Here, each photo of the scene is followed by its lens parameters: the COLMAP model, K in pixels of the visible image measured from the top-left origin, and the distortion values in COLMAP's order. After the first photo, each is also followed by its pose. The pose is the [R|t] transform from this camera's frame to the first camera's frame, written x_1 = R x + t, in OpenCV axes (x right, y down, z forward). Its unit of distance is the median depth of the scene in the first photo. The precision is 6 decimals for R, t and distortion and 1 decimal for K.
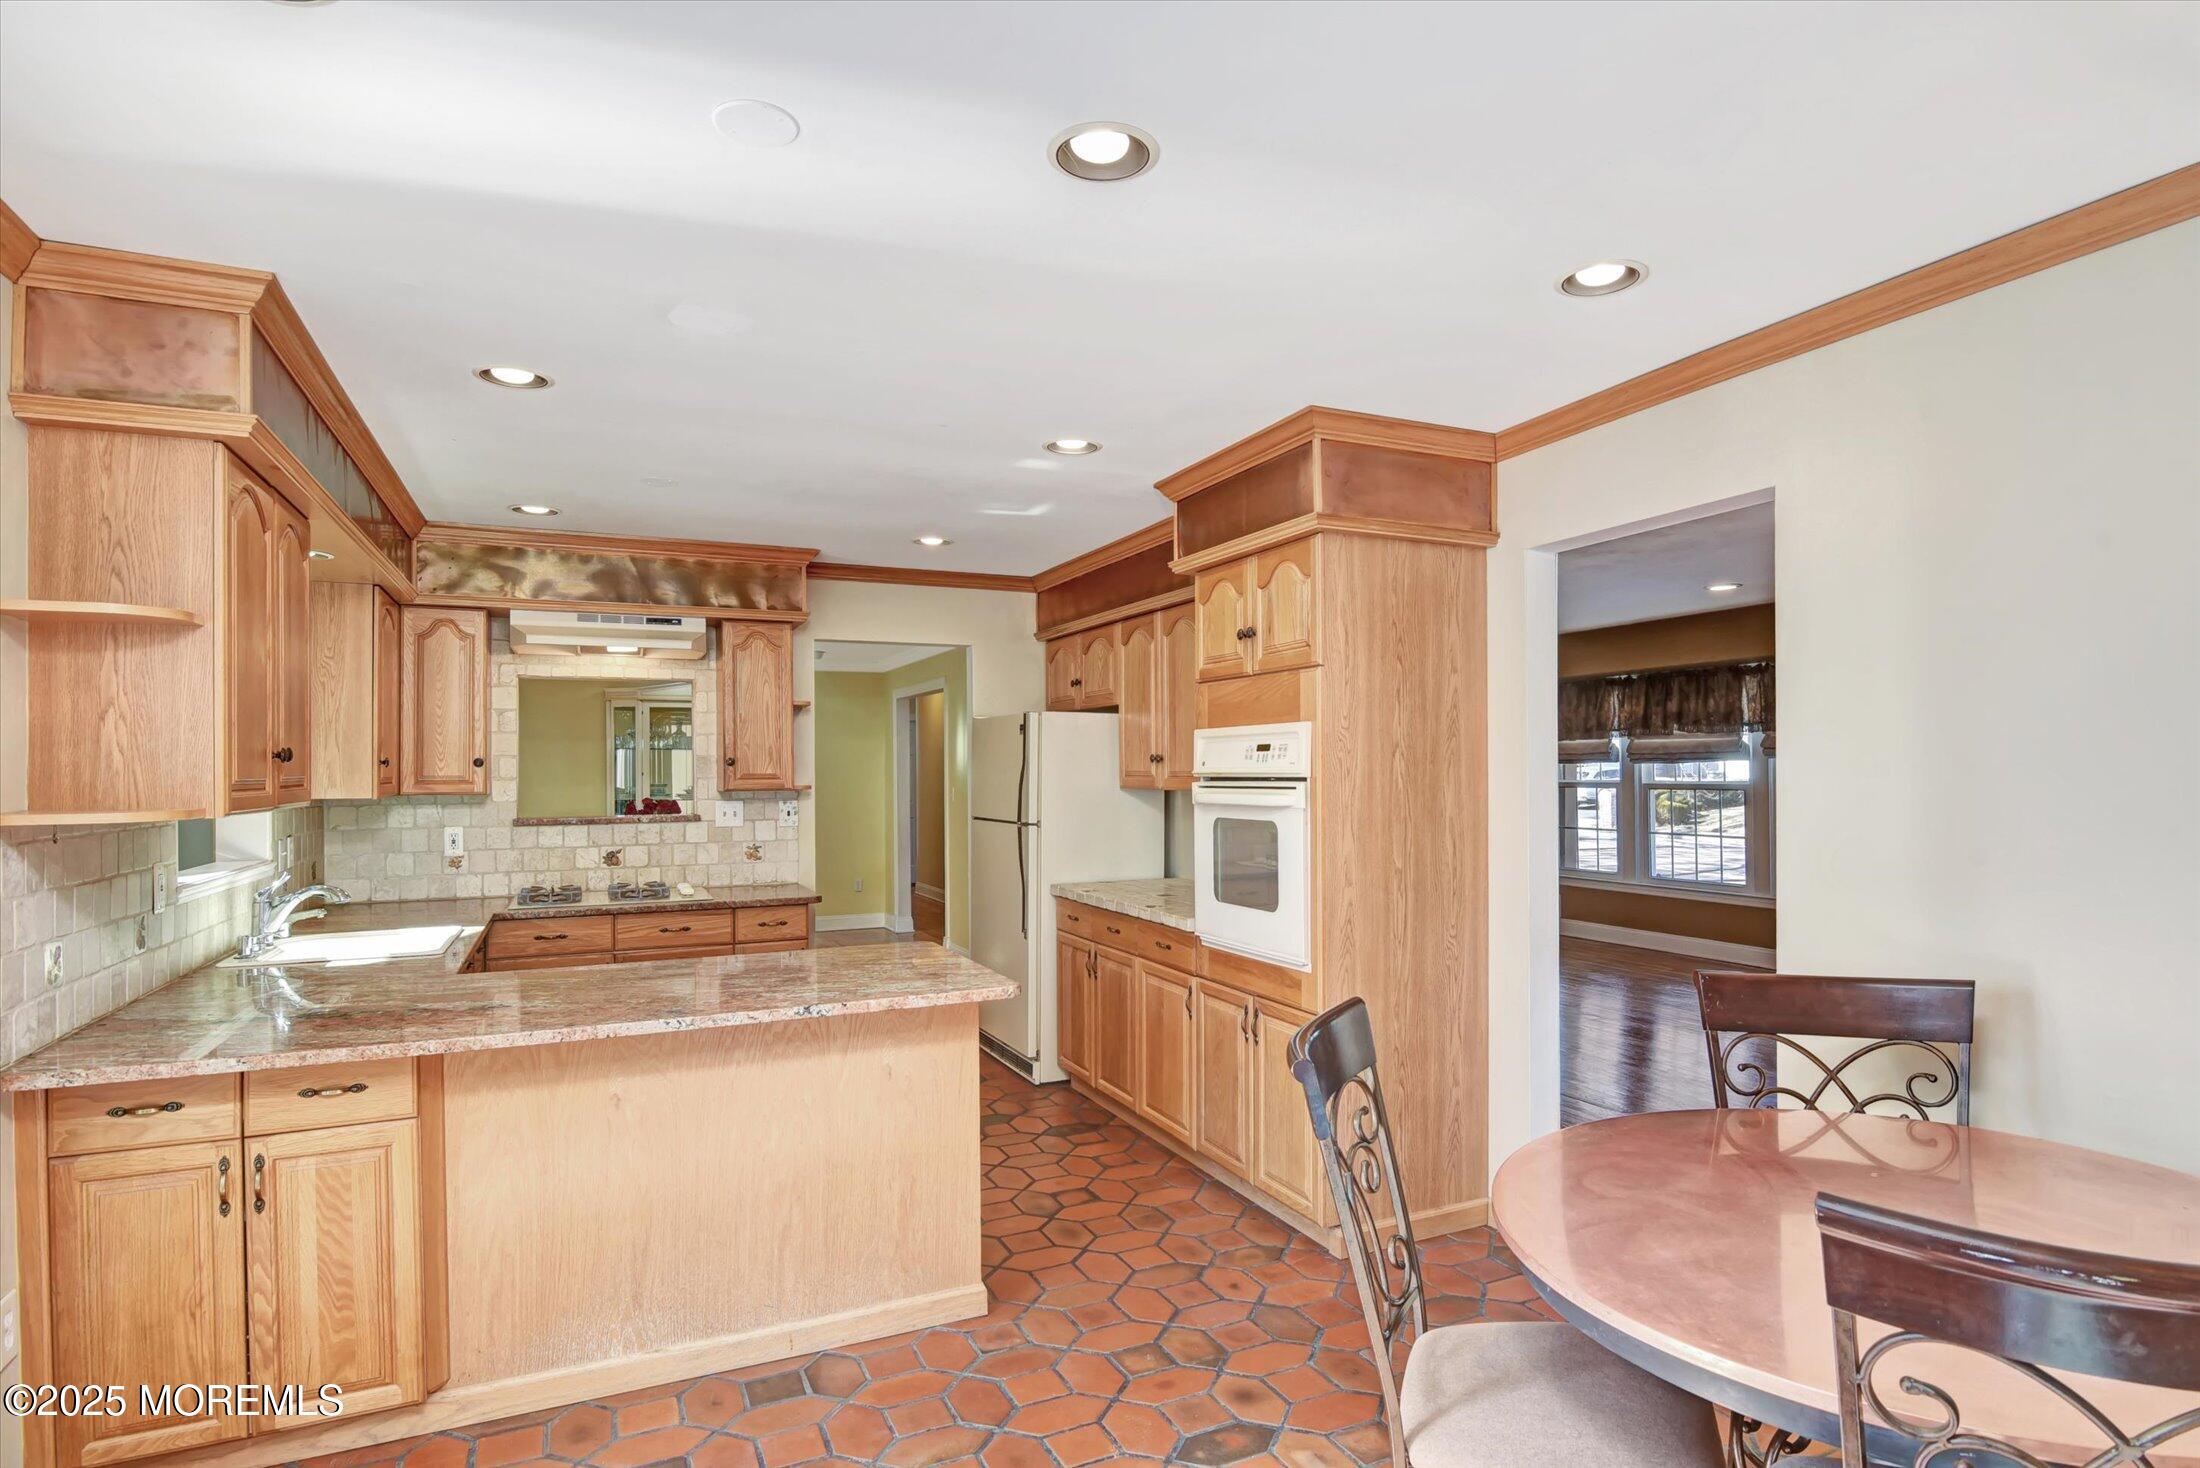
lens RADIAL K [[1180.6, 0, 1143.4], [0, 1180.6, 762.1], [0, 0, 1]] dist [-0.021812, -0.002410]
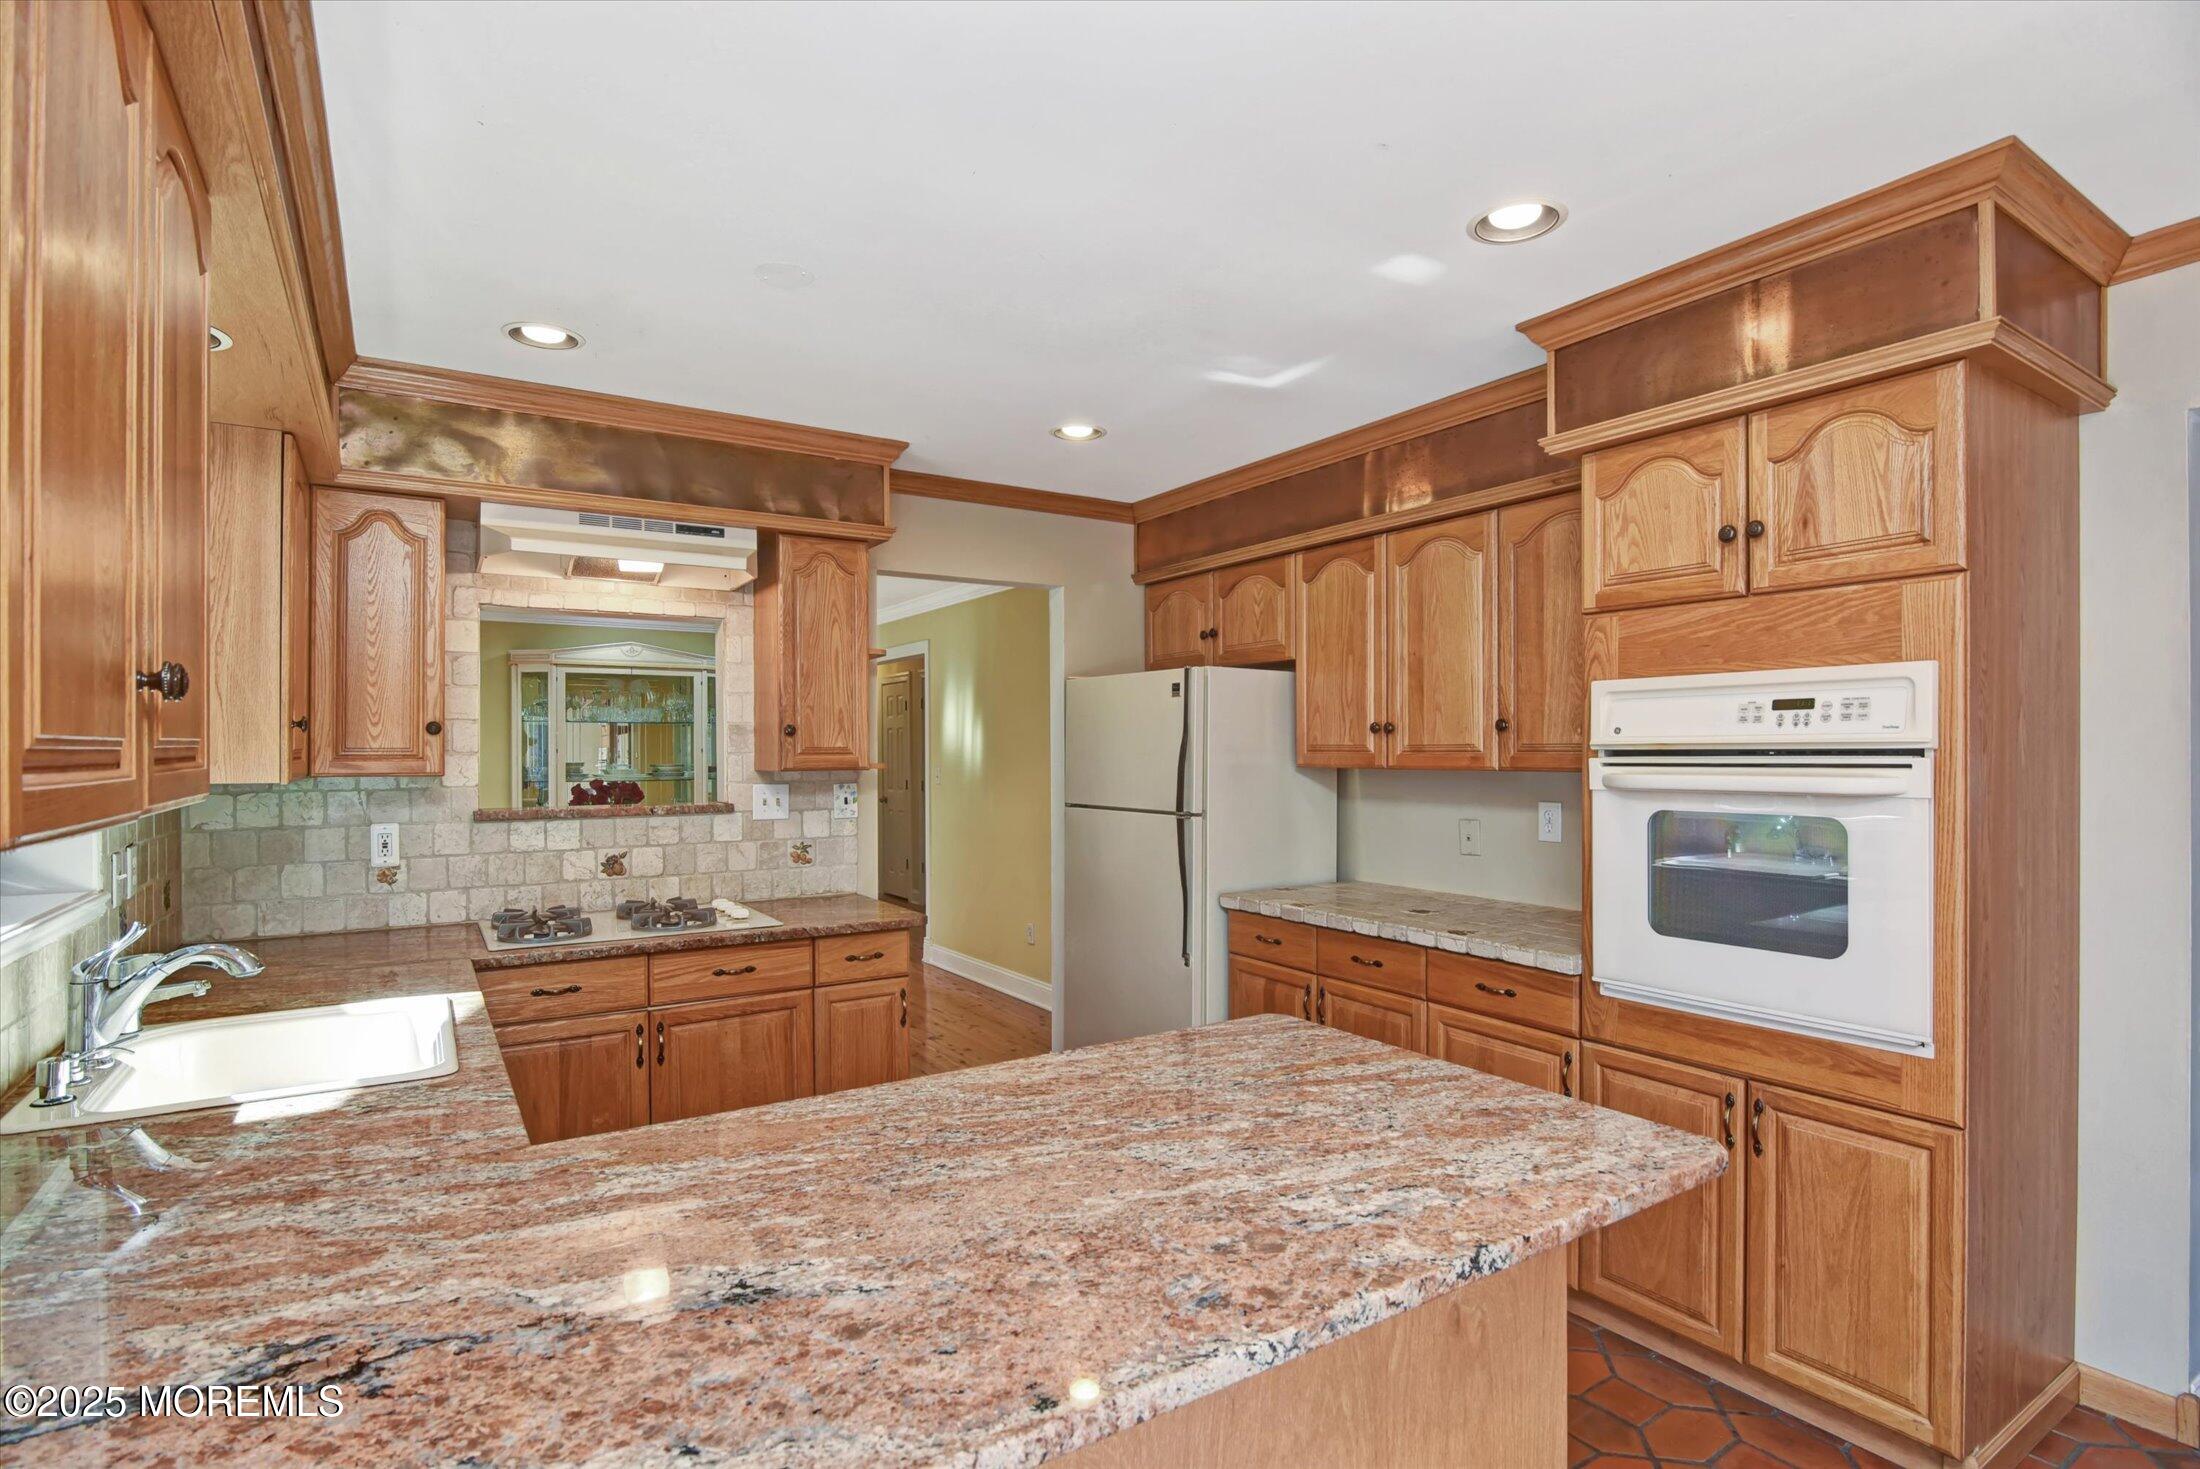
lens RADIAL K [[1085.8, 0, 1083.4], [0, 1085.8, 749.9], [0, 0, 1]] dist [-0.018180, -0.001402]
pose [[0.993181, 0.002137, 0.116560, -0.262121], [-0.002683, 0.999986, 0.004531, 0.008575], [-0.116548, -0.004812, 0.993173, 0.335276]]
